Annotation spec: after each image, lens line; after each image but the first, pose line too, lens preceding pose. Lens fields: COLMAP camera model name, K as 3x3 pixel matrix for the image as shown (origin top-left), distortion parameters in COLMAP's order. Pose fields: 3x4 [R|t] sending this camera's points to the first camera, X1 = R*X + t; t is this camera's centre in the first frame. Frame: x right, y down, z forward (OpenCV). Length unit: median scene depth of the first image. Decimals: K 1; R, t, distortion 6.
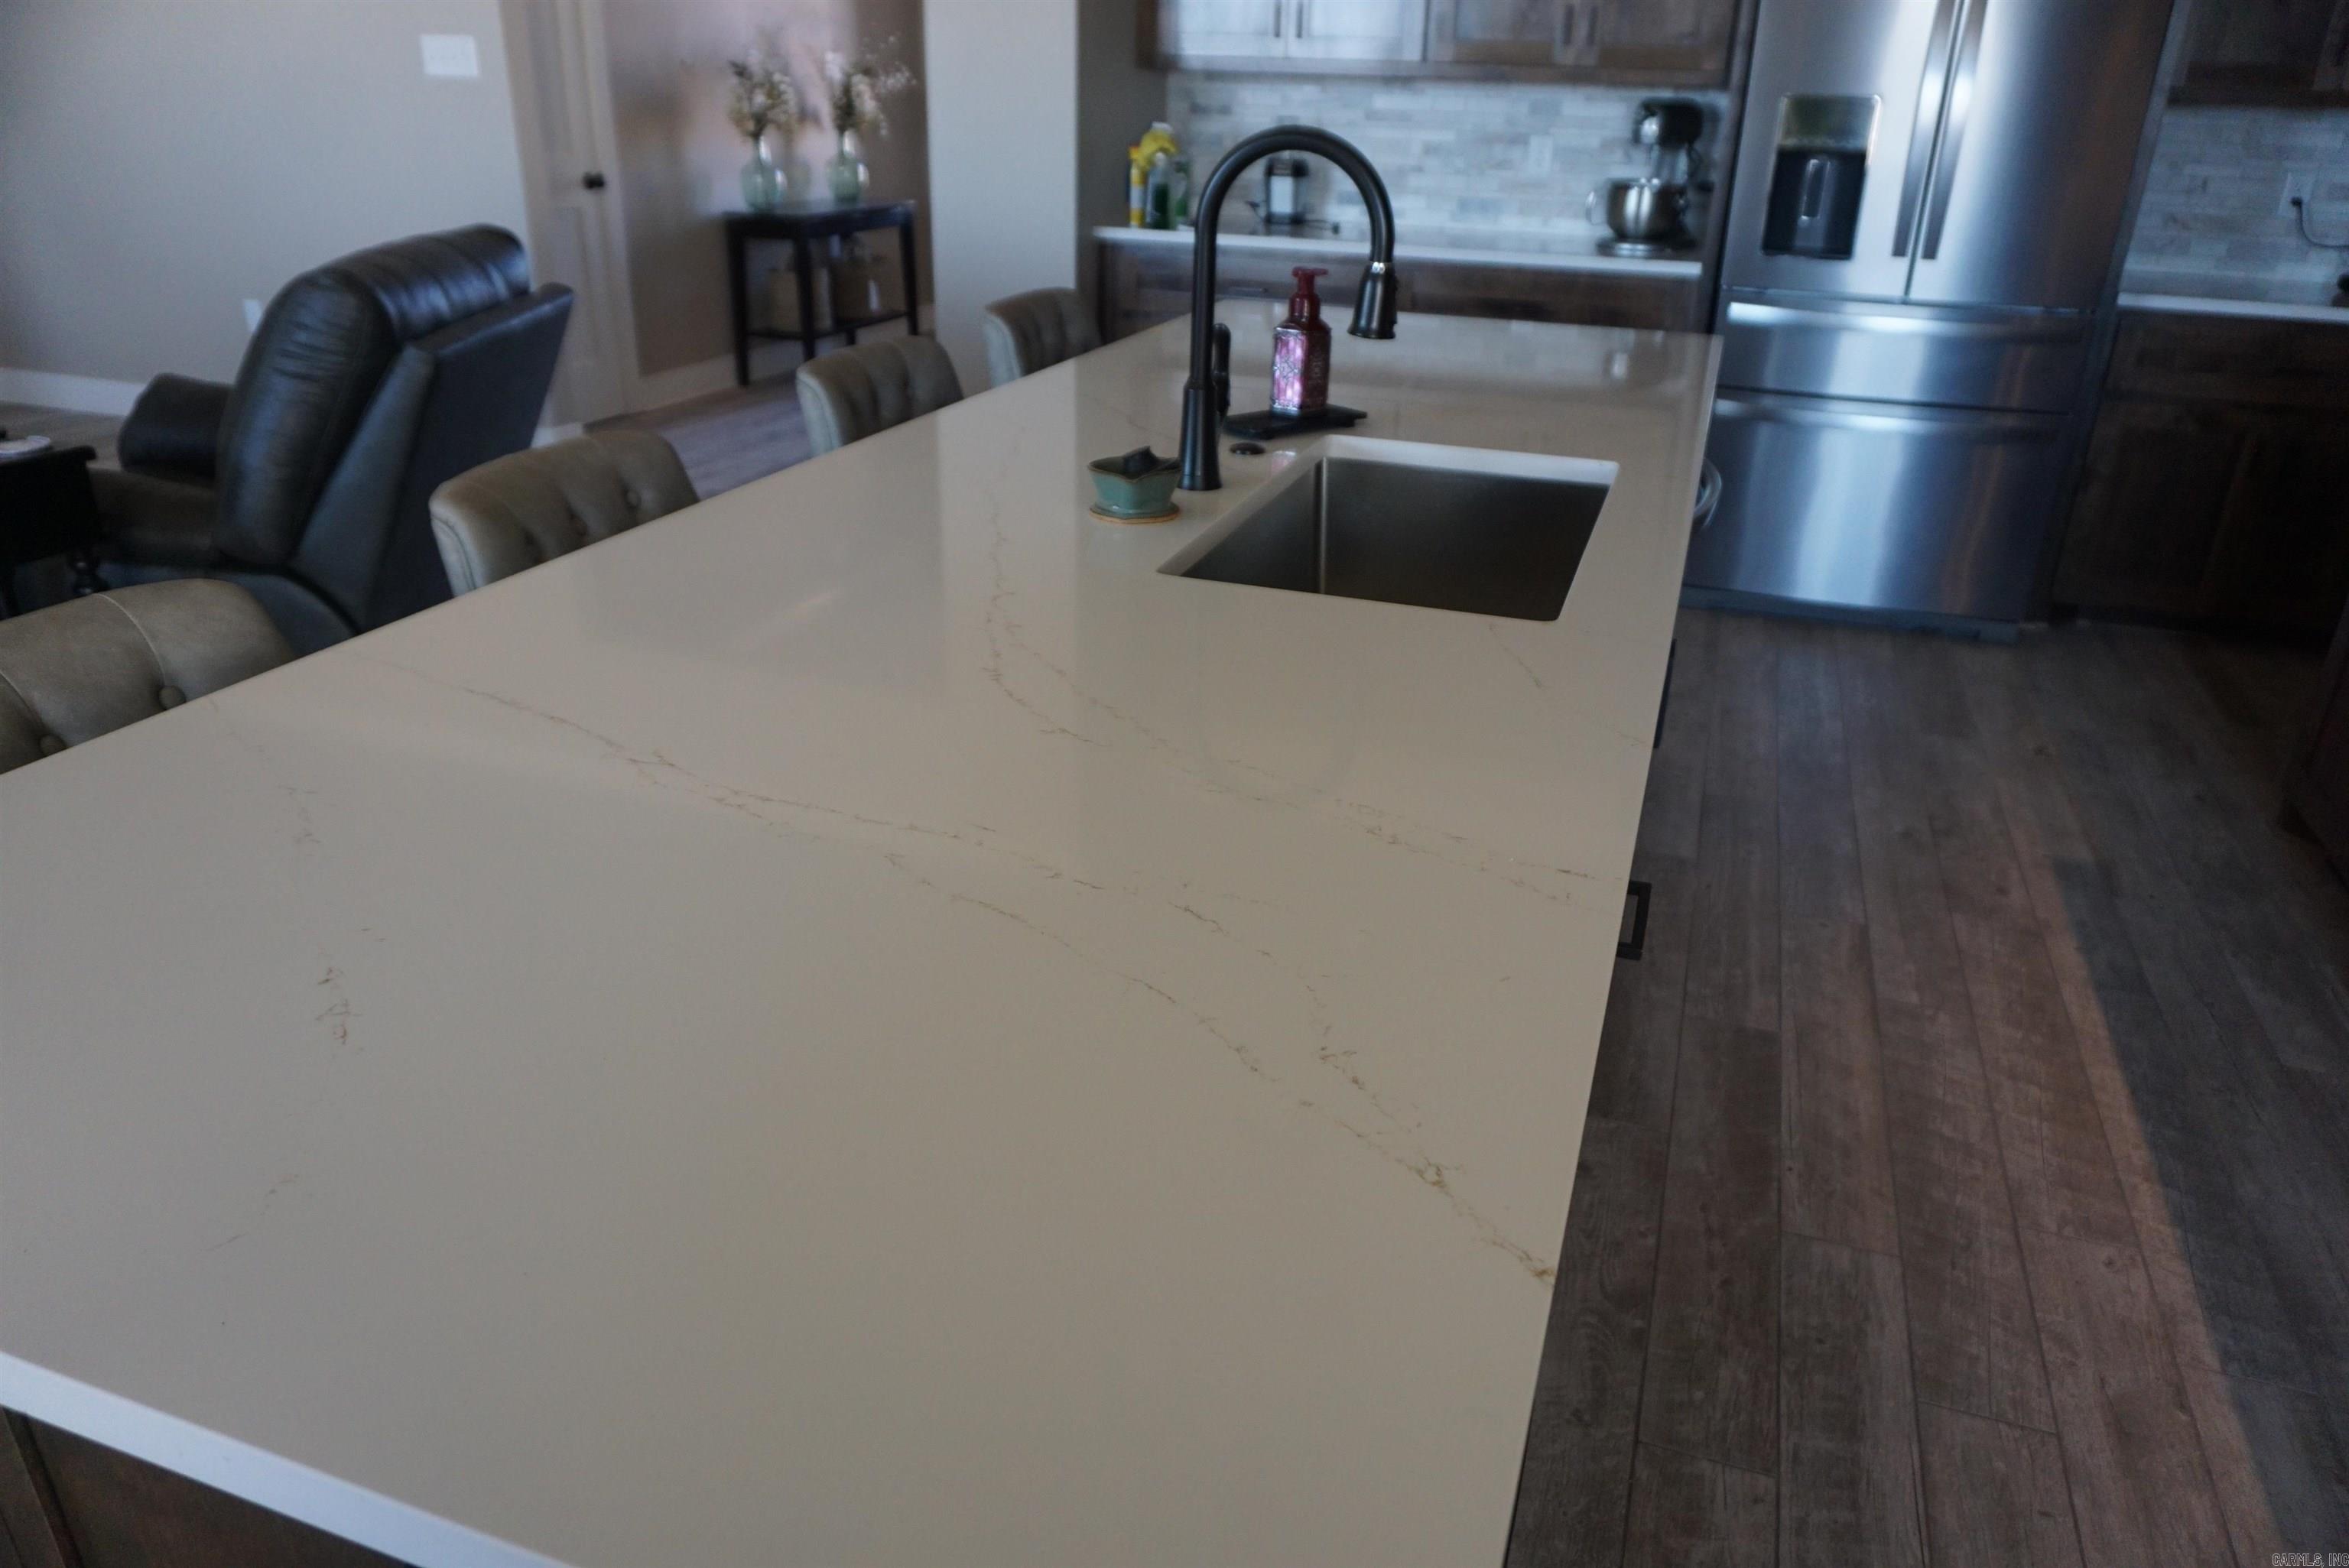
lens RADIAL K [[1575.6, 0, 1171.6], [0, 1575.6, 780.2], [0, 0, 1]] dist [-0.054374, 0.043661]
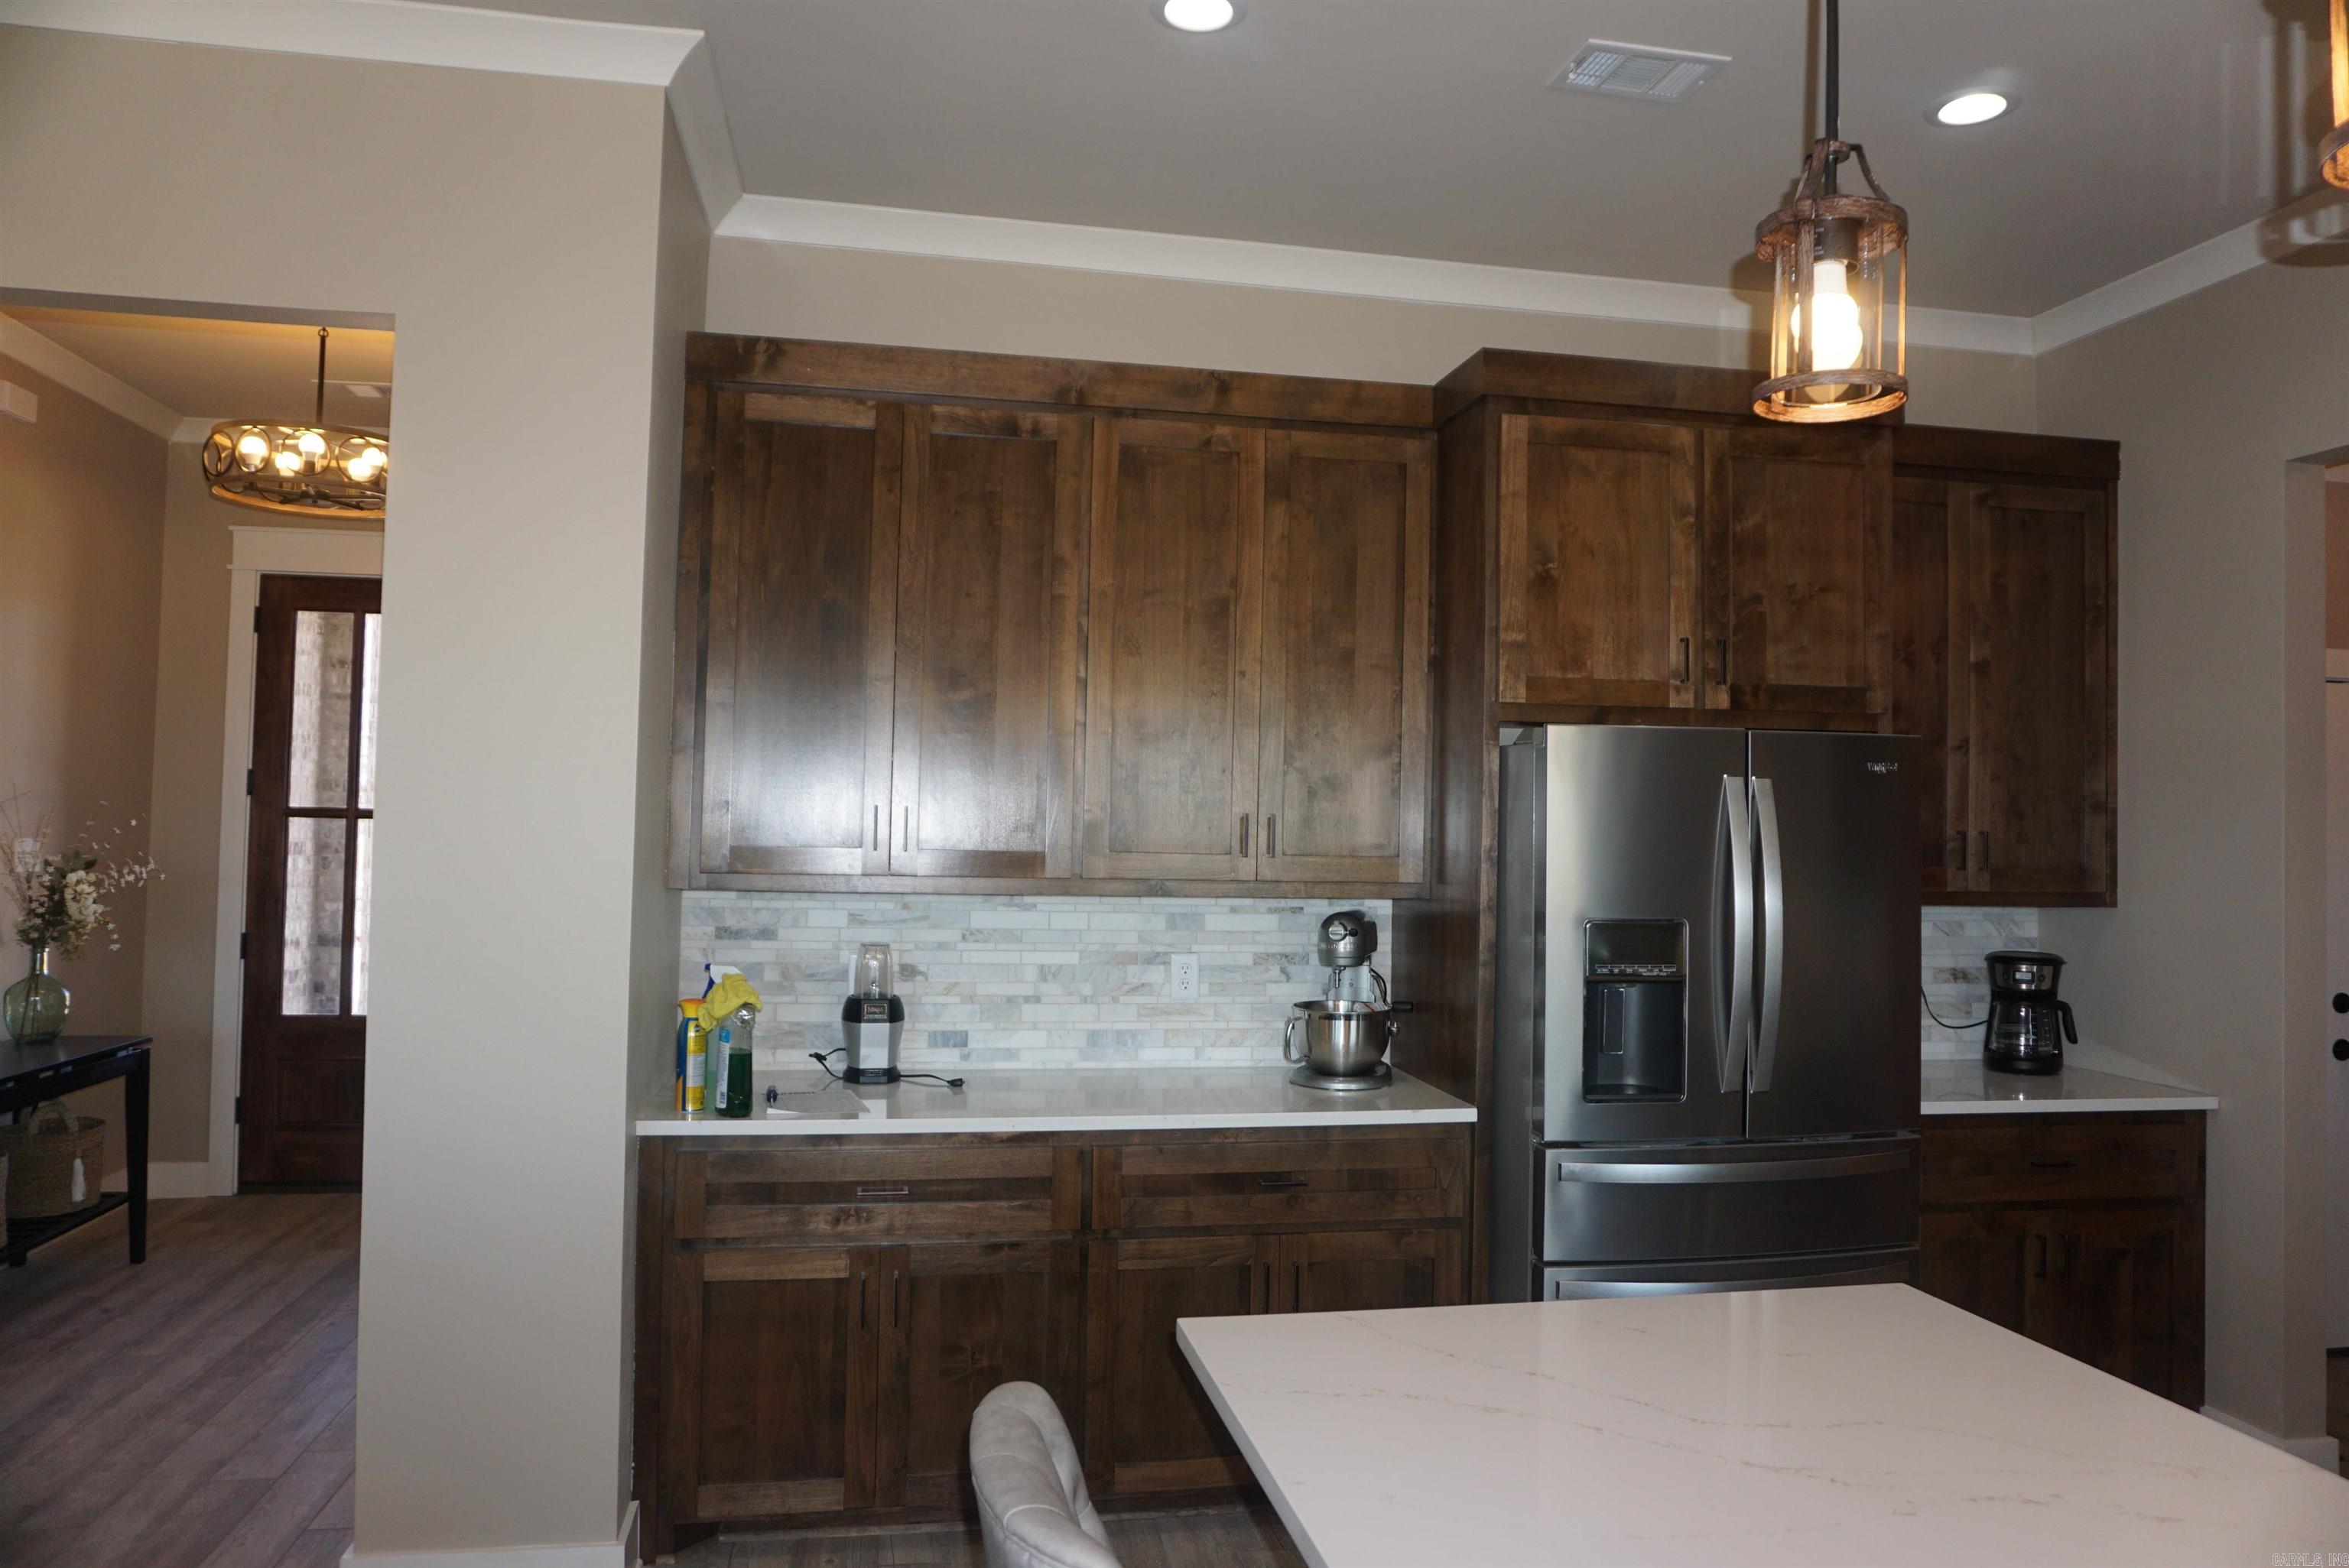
lens RADIAL K [[1575.6, 0, 1171.6], [0, 1575.6, 780.2], [0, 0, 1]] dist [-0.054374, 0.043661]
pose [[0.871125, 0.008000, 0.490997, -0.172354], [0.205096, 0.902556, -0.378586, -0.183682], [-0.446181, 0.430497, 0.784598, 0.317124]]
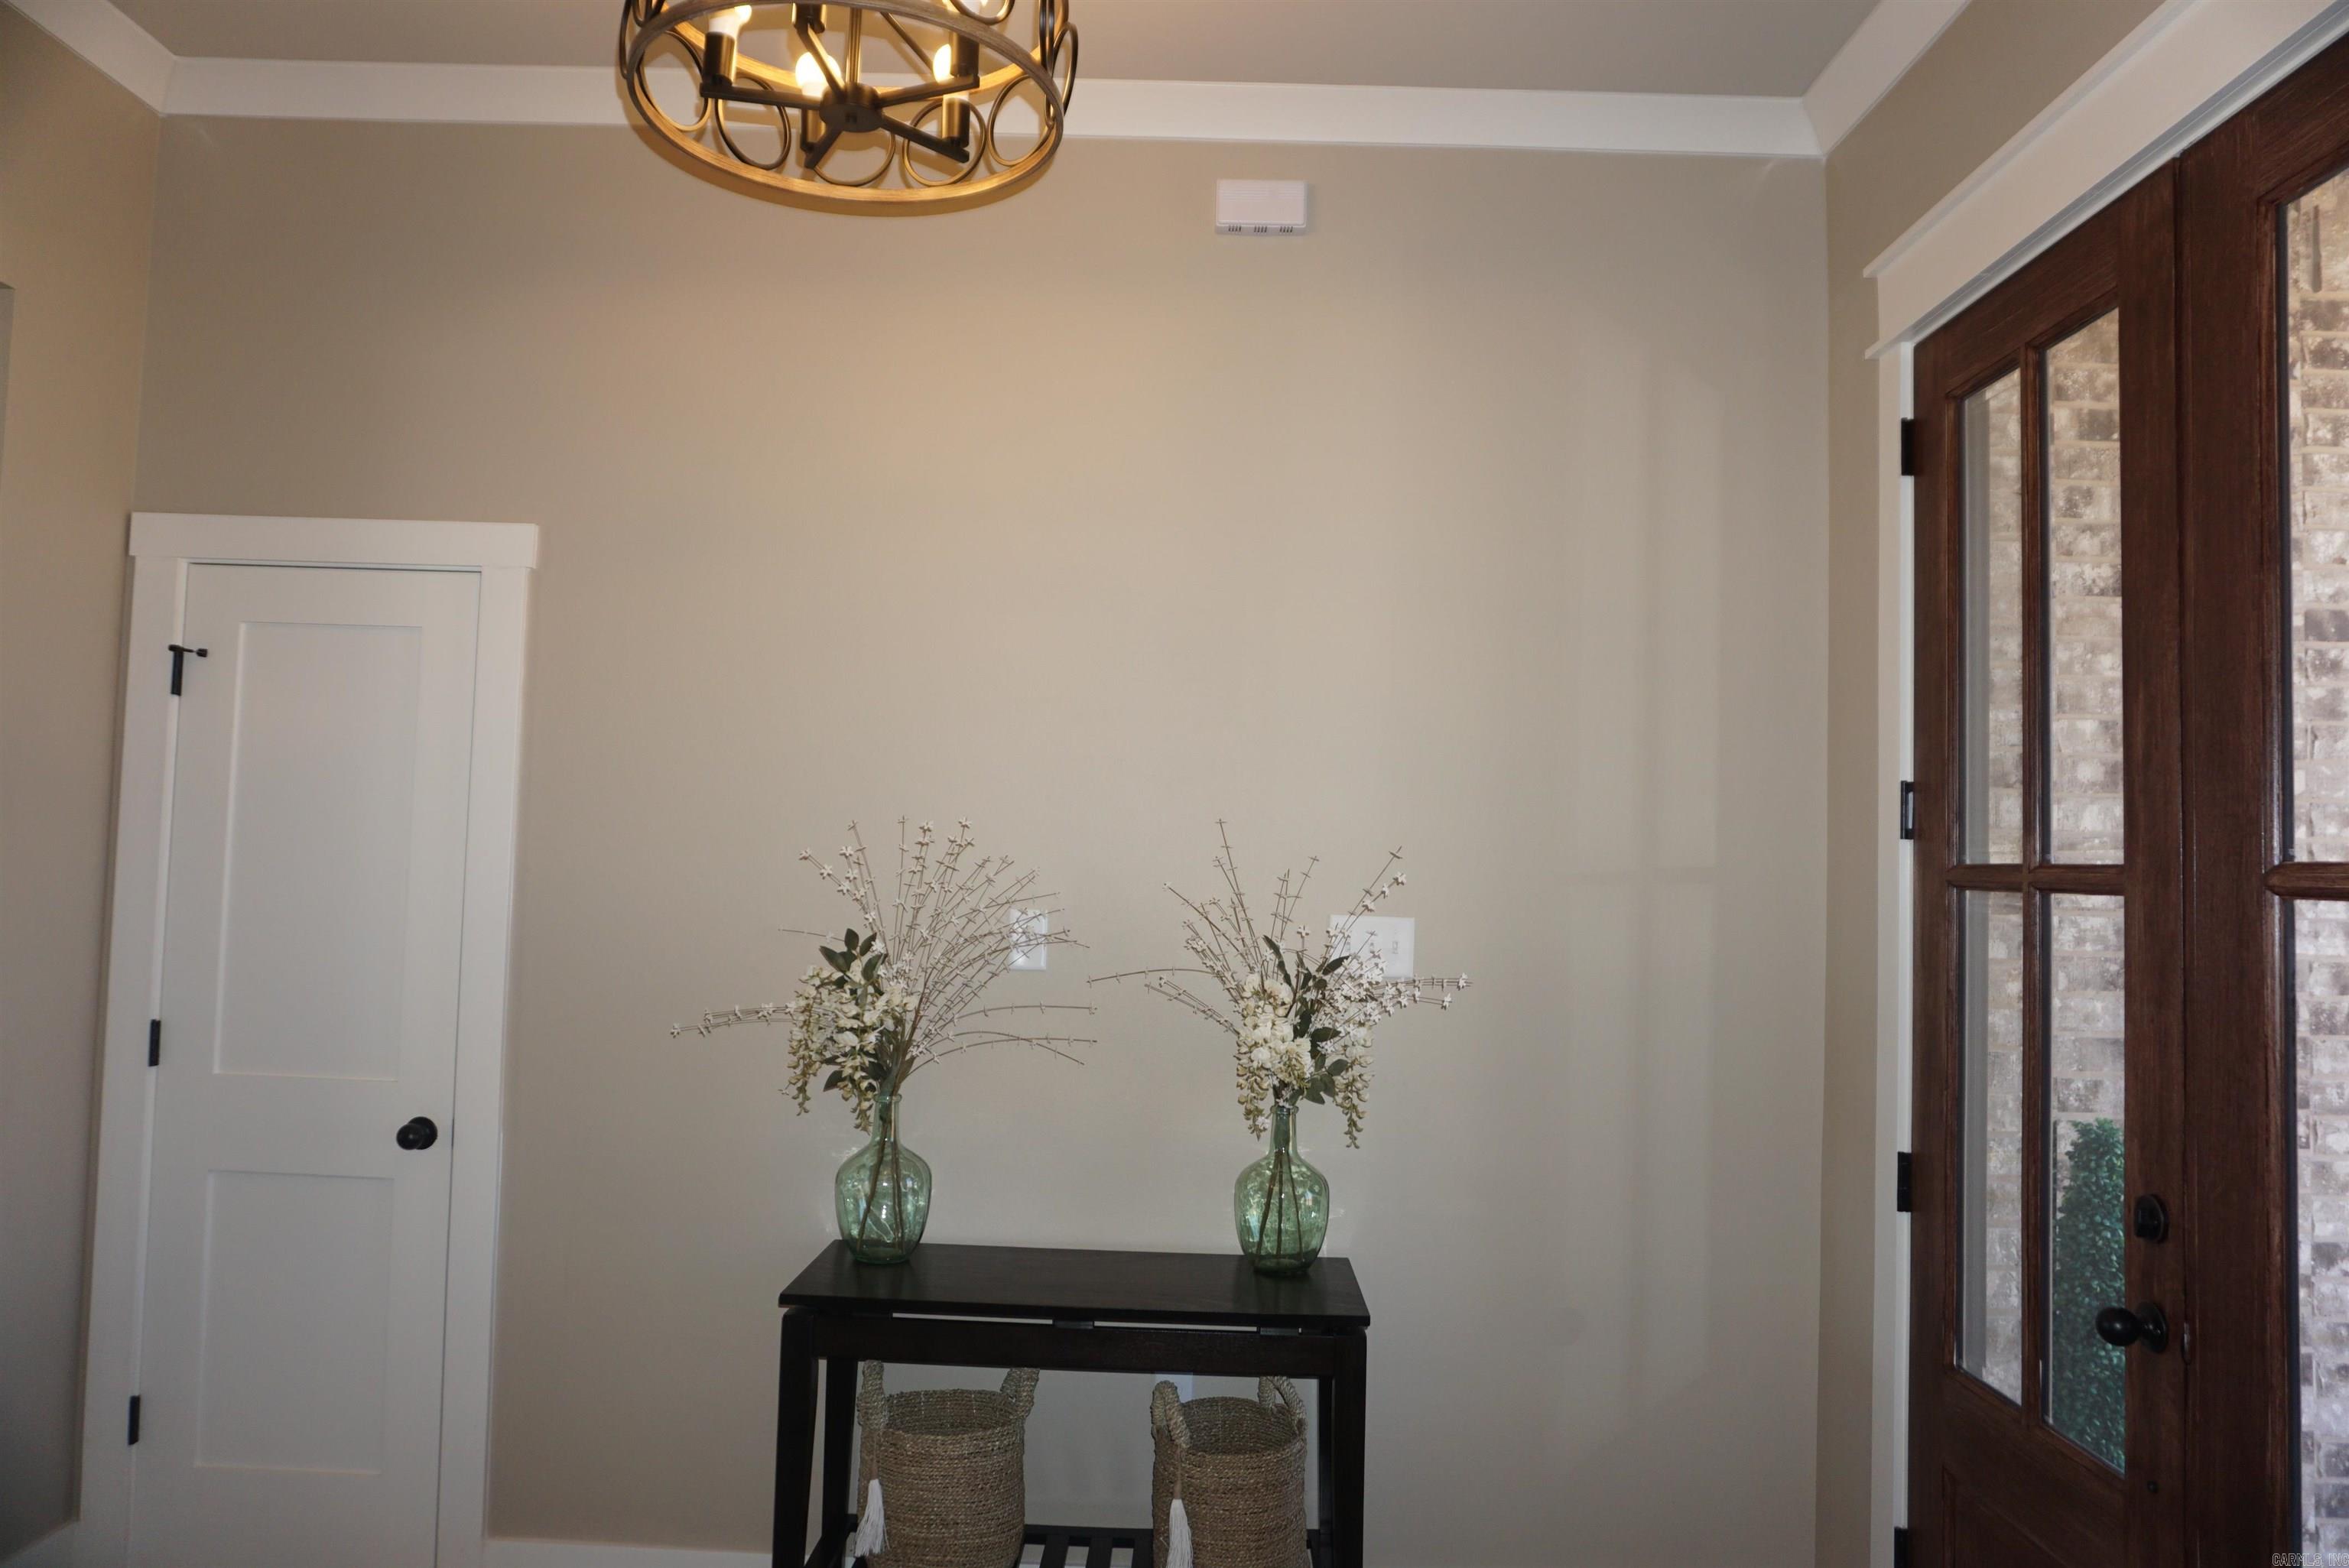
lens RADIAL K [[1575.6, 0, 1171.6], [0, 1575.6, 780.2], [0, 0, 1]] dist [-0.054374, 0.043661]
pose [[0.309535, -0.071072, -0.948228, 0.259995], [-0.413893, 0.887711, -0.201646, -0.618399], [0.856084, 0.454882, 0.245362, 1.314159]]
